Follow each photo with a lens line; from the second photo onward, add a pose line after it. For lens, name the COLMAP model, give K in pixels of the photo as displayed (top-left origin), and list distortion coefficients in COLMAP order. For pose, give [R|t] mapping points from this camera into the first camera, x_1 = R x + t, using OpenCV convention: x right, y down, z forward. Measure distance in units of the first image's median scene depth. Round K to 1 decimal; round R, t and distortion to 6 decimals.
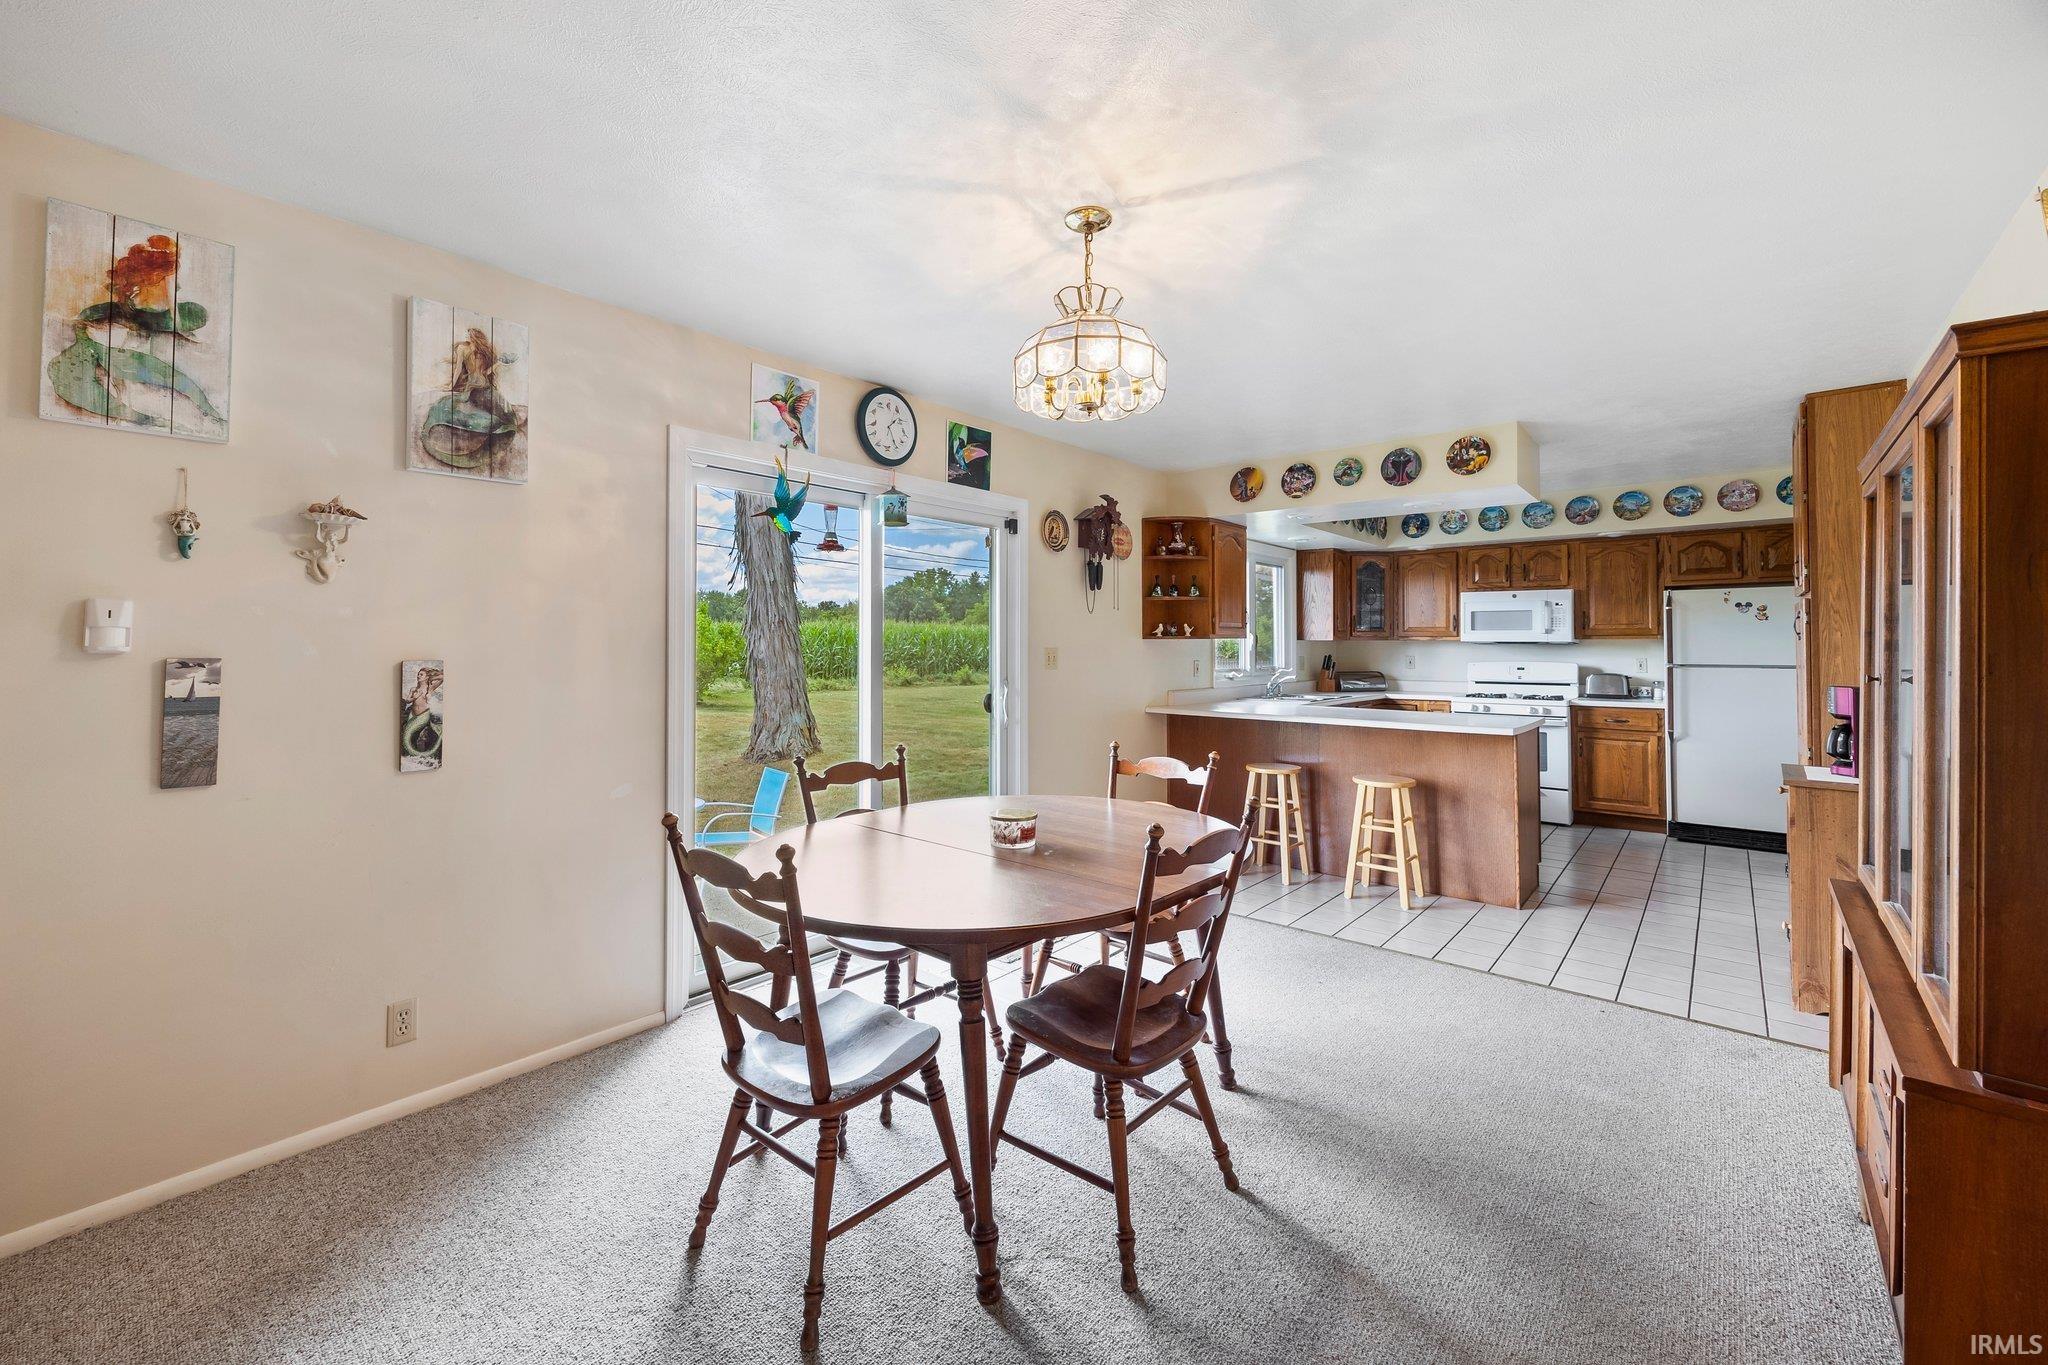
lens RADIAL K [[819.2, 0, 974.0], [0, 819.2, 632.0], [0, 0, 1]] dist [-0.000196, -0.000177]
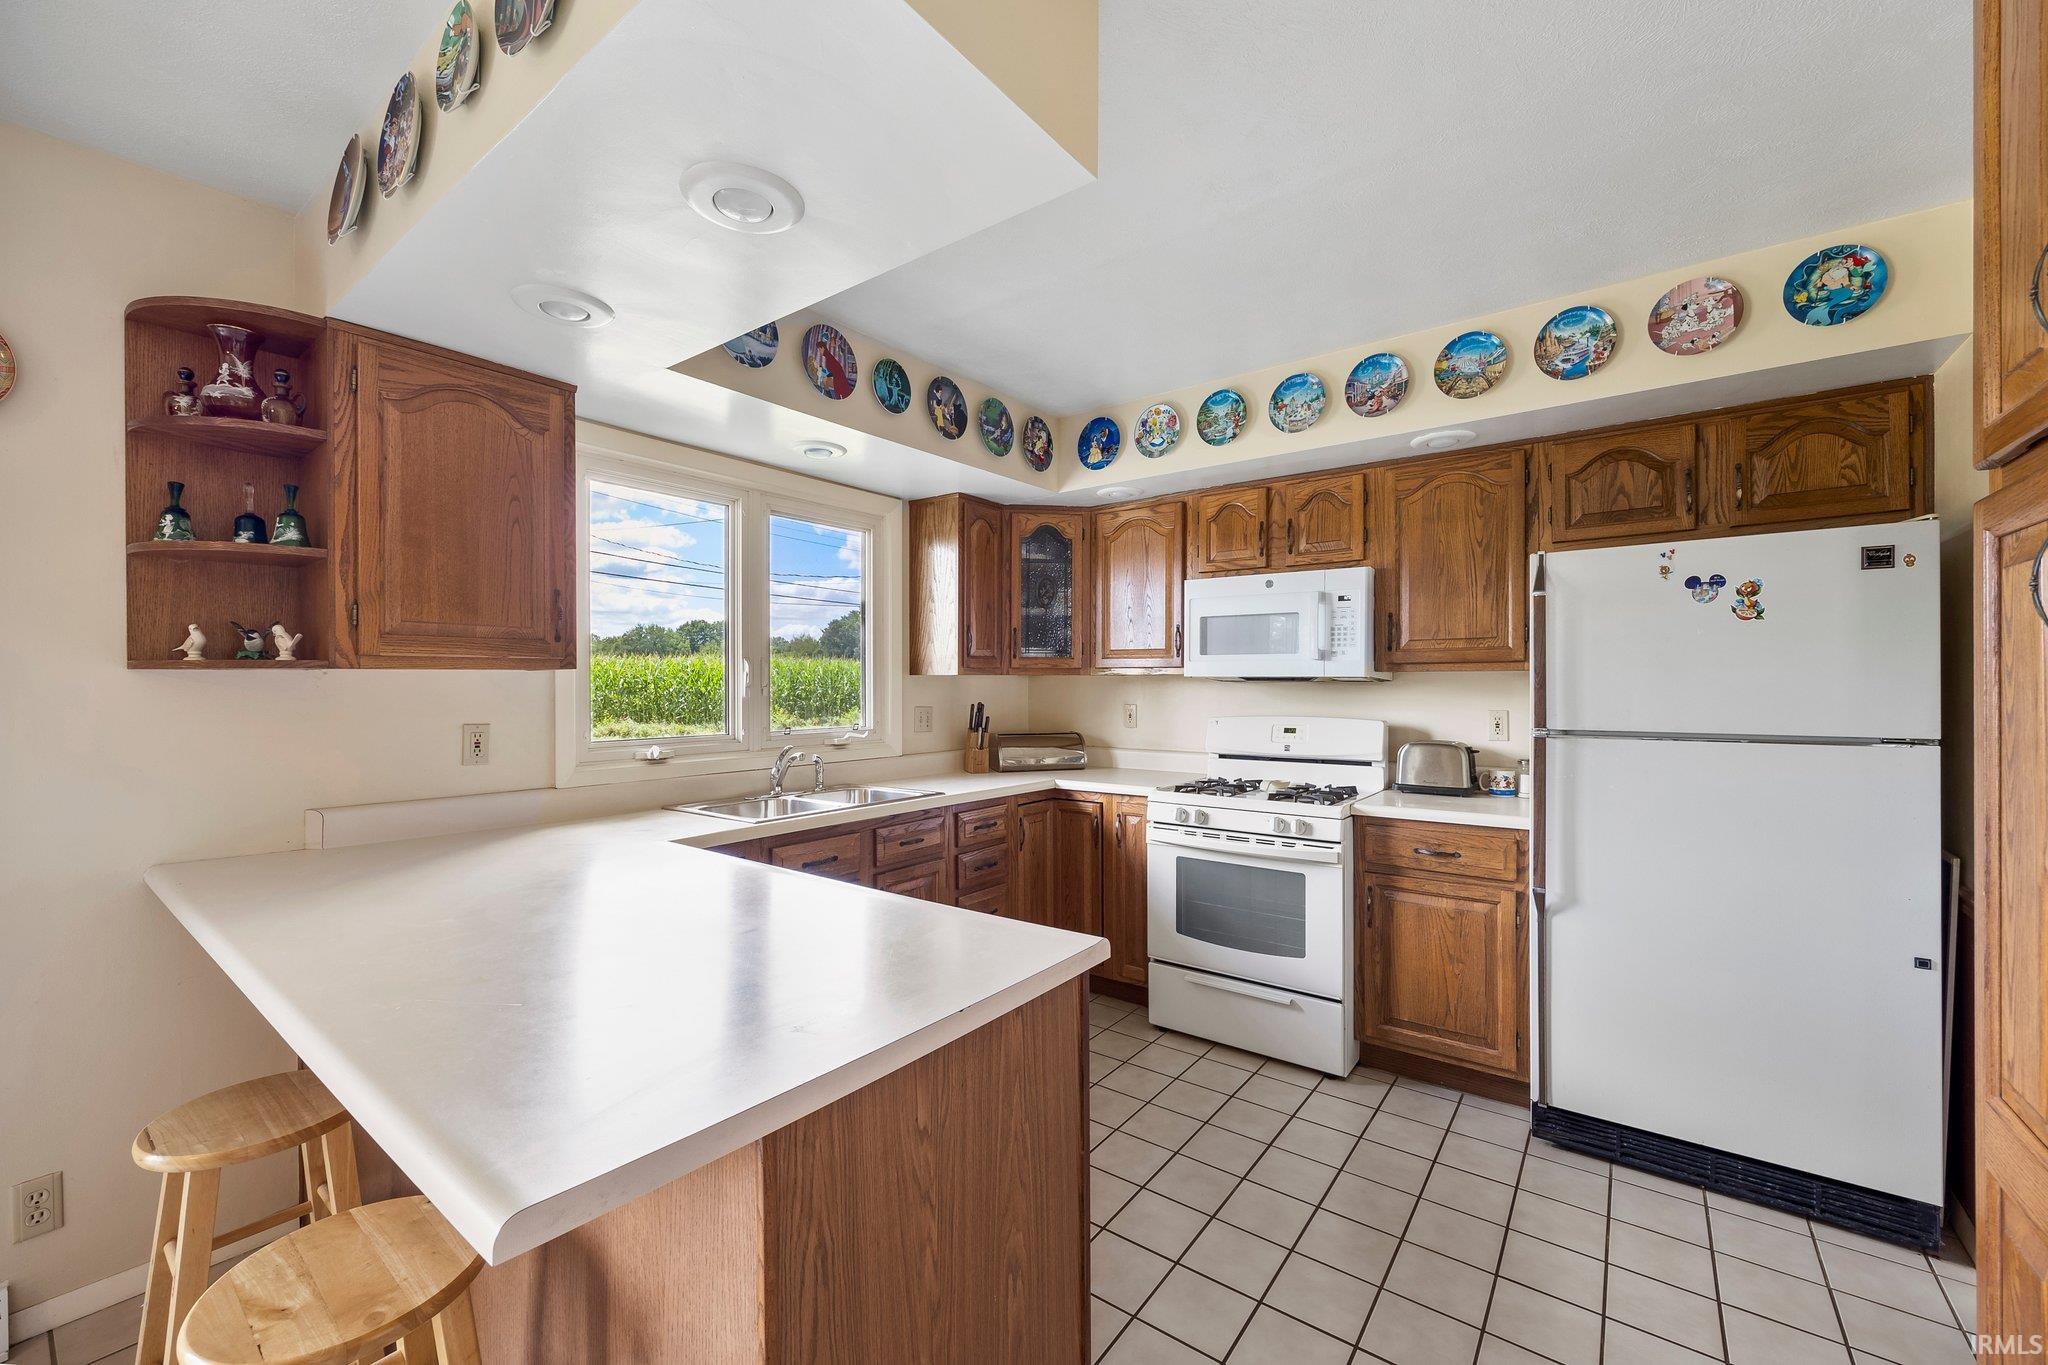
lens RADIAL K [[845.1, 0, 1051.5], [0, 845.1, 687.8], [0, 0, 1]] dist [0.000547, 0.000188]
pose [[0.990592, -0.003252, 0.136809, 0.511260], [0.000375, 0.999778, 0.021045, 0.008543], [-0.136847, -0.020795, 0.990374, 0.571177]]
